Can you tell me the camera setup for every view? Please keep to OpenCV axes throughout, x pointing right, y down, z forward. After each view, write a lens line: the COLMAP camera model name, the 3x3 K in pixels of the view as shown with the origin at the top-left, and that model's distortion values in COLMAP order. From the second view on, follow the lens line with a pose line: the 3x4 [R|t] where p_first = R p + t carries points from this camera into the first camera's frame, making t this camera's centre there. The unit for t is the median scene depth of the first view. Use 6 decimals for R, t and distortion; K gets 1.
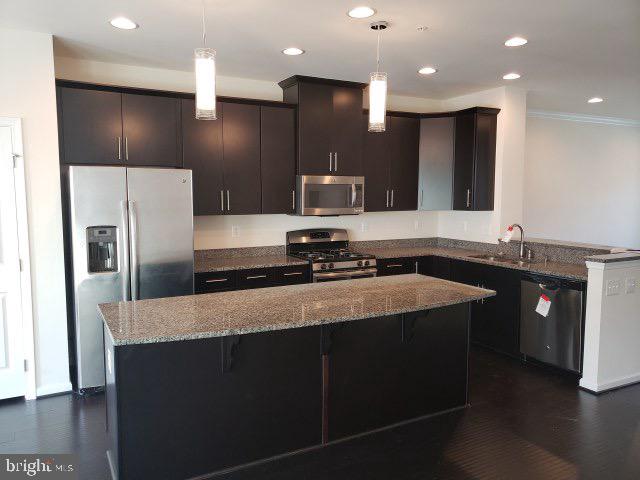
lens RADIAL K [[499.6, 0, 318.9], [0, 499.6, 241.6], [0, 0, 1]] dist [0.053937, -0.053987]
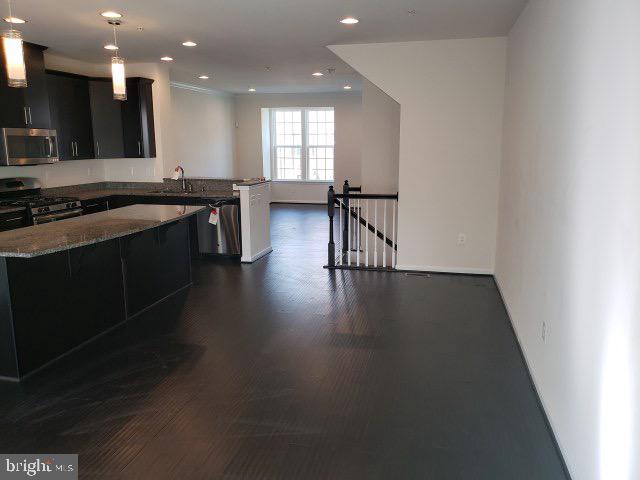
lens RADIAL K [[499.6, 0, 322.5], [0, 499.6, 240.3], [0, 0, 1]] dist [0.053937, -0.053987]
pose [[0.655931, -0.149932, 0.739781, -0.406740], [0.082269, 0.988436, 0.127383, 0.022839], [-0.750325, -0.022693, 0.660680, -0.225970]]
